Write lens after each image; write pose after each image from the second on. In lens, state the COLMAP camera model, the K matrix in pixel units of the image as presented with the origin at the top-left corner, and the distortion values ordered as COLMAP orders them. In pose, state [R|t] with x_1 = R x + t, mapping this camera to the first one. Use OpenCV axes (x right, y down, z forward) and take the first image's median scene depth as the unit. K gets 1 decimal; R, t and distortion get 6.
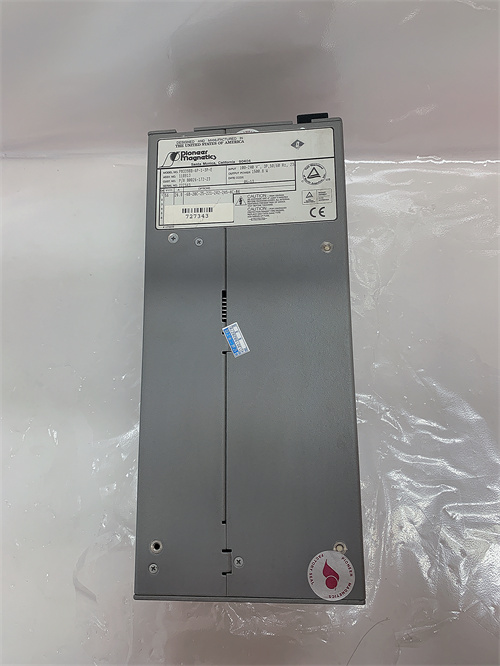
lens RADIAL K [[505.0, 0, 250.0], [0, 505.0, 333.0], [0, 0, 1]] dist [0.003536, -0.000109]
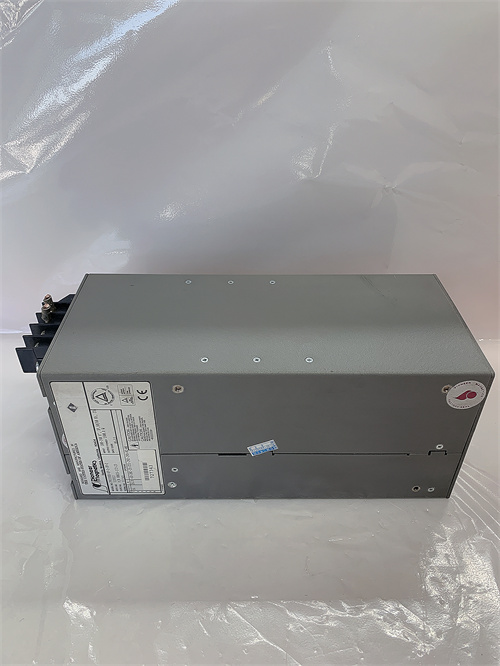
lens RADIAL K [[505.0, 0, 250.0], [0, 505.0, 333.0], [0, 0, 1]] dist [0.003536, -0.000109]
pose [[0.014910, -0.874241, -0.485263, 0.735563], [0.979755, -0.084129, 0.181669, -0.195409], [-0.199647, -0.478148, 0.855287, 0.123916]]
